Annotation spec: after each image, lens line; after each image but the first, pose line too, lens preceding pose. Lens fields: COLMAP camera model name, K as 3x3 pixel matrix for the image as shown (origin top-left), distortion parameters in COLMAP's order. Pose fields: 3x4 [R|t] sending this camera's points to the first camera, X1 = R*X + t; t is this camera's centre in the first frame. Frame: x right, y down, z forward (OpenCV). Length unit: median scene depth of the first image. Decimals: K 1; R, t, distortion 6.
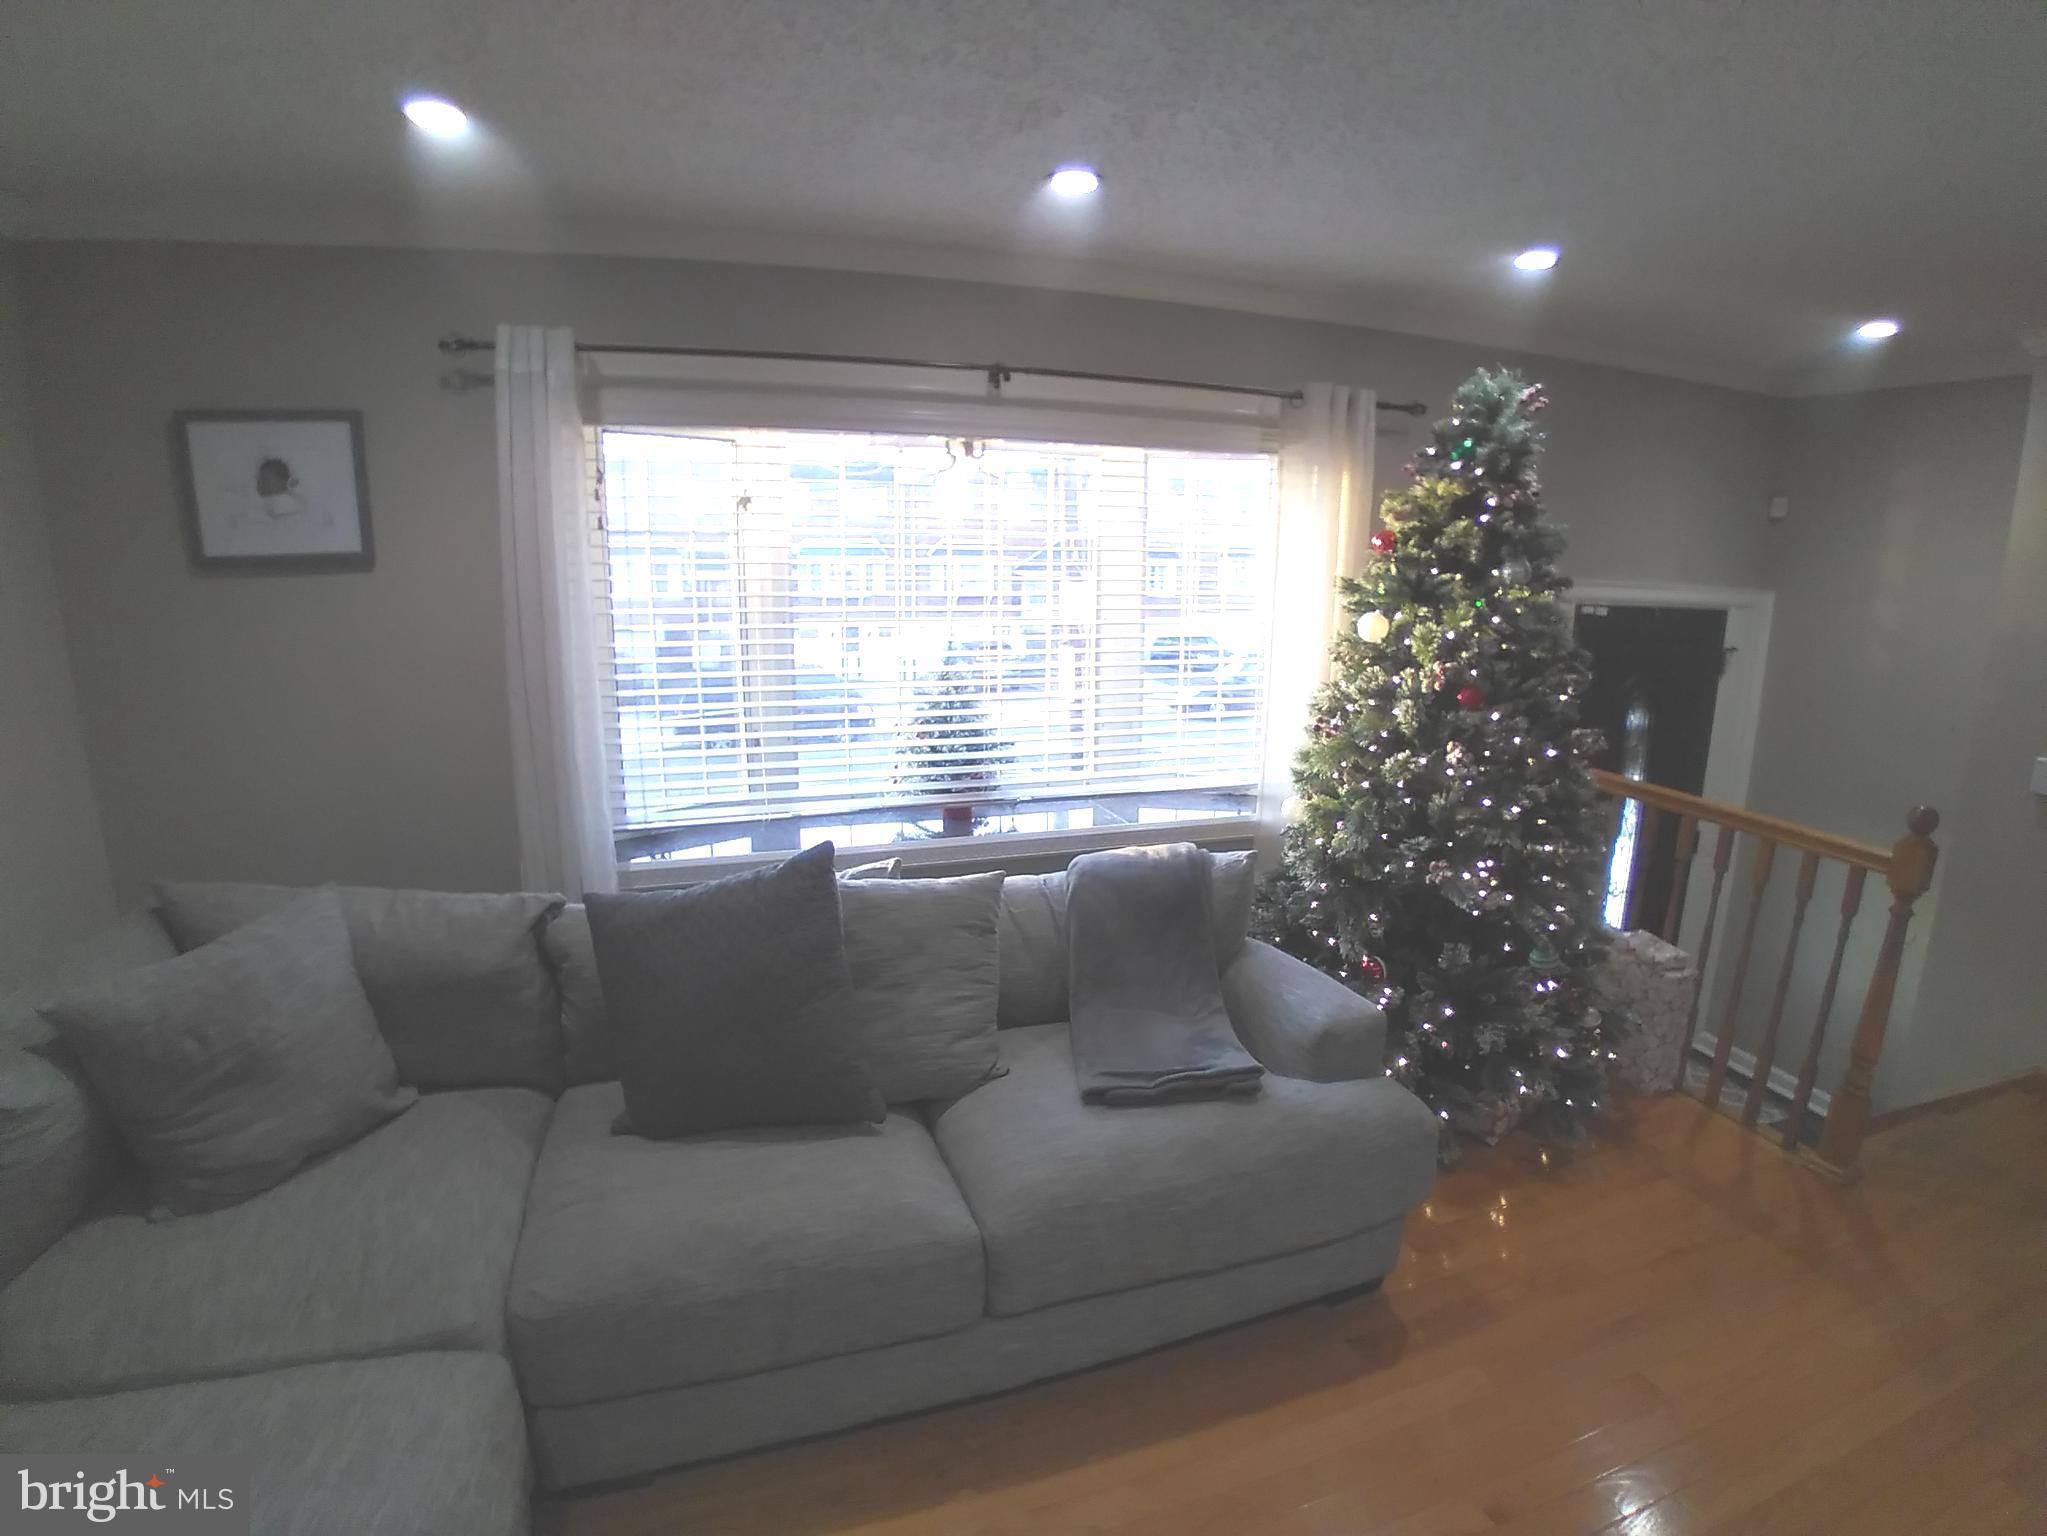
lens RADIAL K [[1032.6, 0, 1057.0], [0, 1032.6, 796.5], [0, 0, 1]] dist [-0.135431, 0.029820]
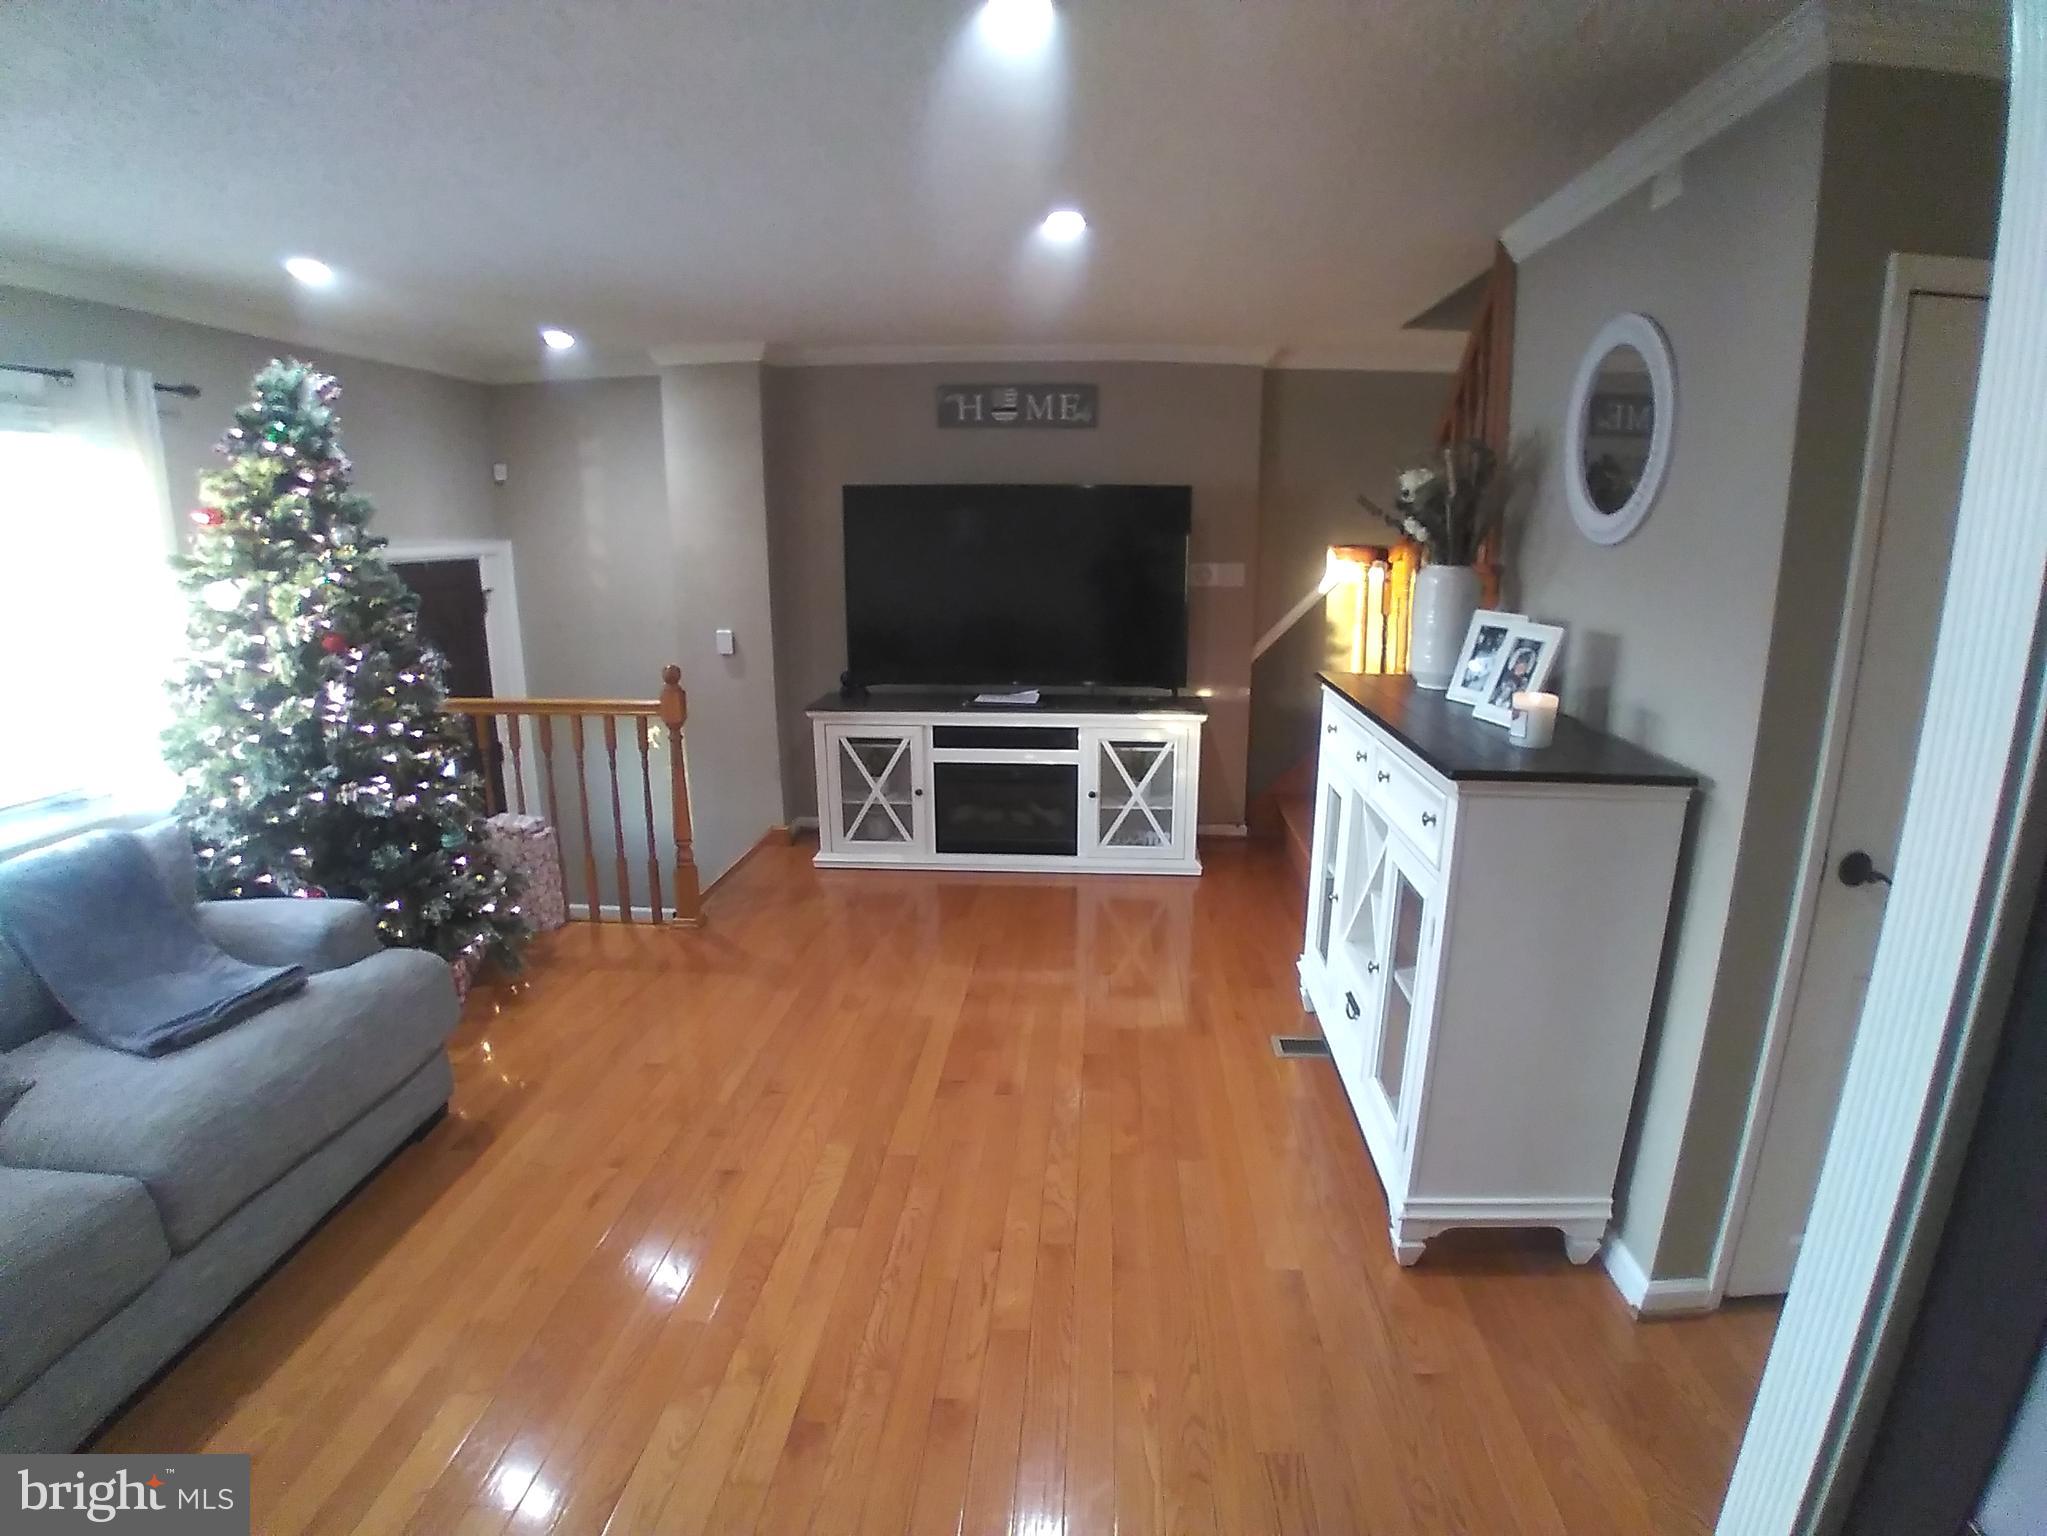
lens RADIAL K [[1032.6, 0, 1057.0], [0, 1032.6, 796.5], [0, 0, 1]] dist [-0.135431, 0.029820]
pose [[0.384449, -0.243675, 0.890405, -0.299891], [0.215882, 0.961520, 0.169926, 0.063360], [-0.897549, 0.126894, 0.422260, -0.202232]]
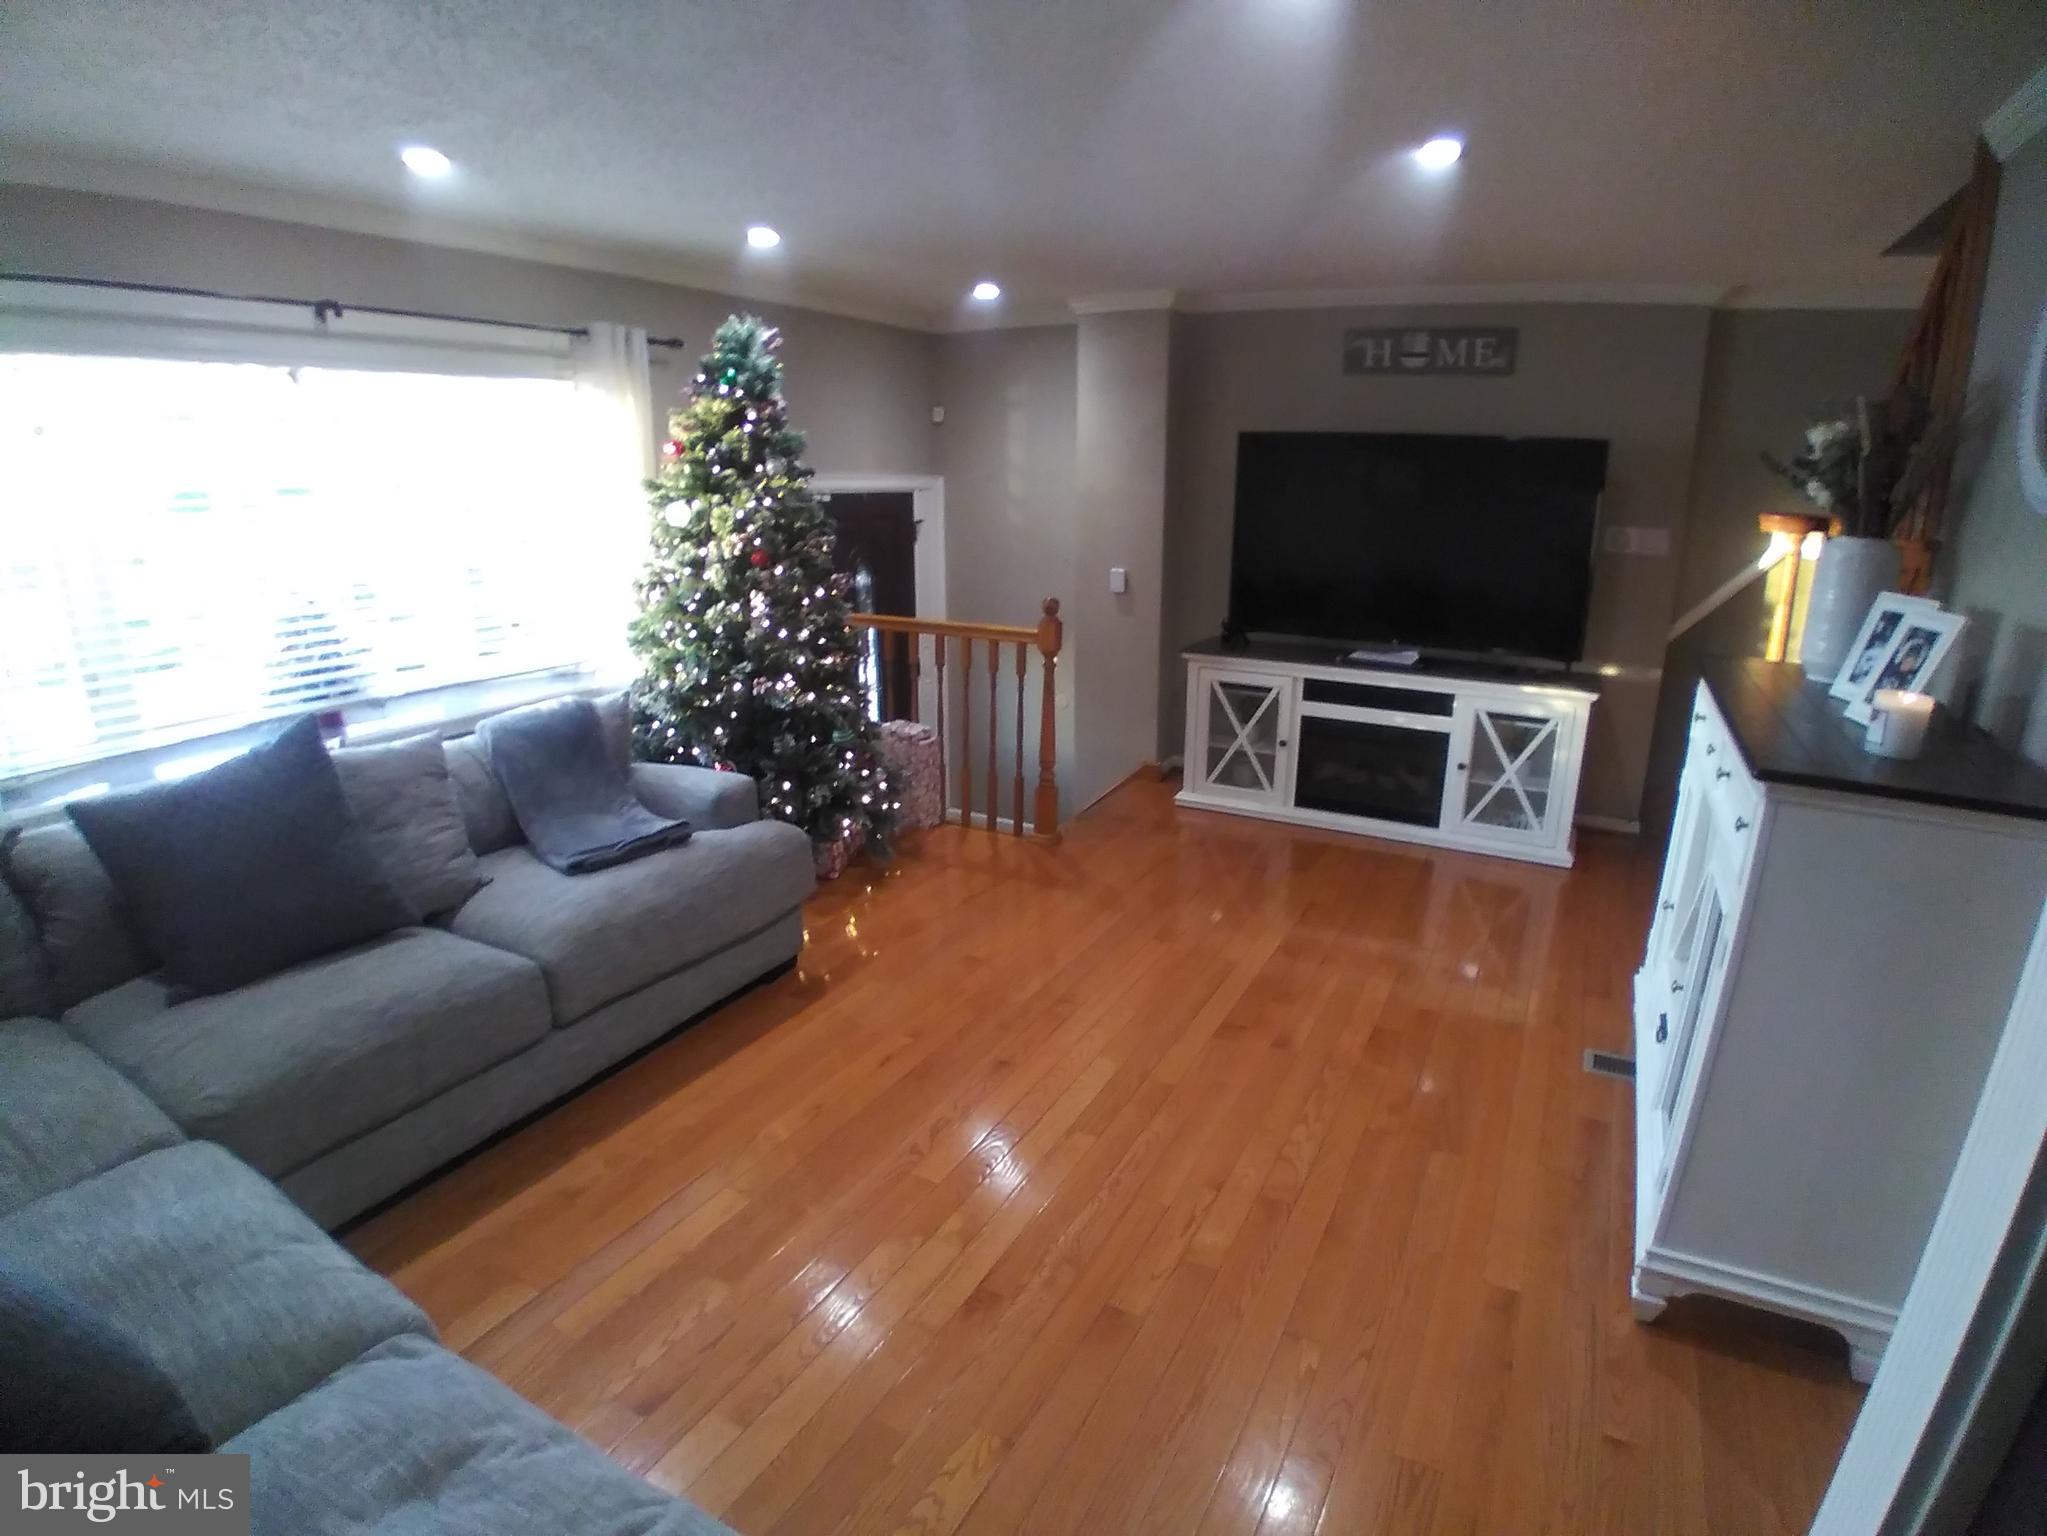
lens RADIAL K [[1032.6, 0, 1057.0], [0, 1032.6, 796.5], [0, 0, 1]] dist [-0.135431, 0.029820]
pose [[0.737070, -0.208509, 0.642846, -0.245979], [0.158583, 0.978018, 0.135397, 0.095257], [-0.656947, 0.002148, 0.753934, -0.308243]]
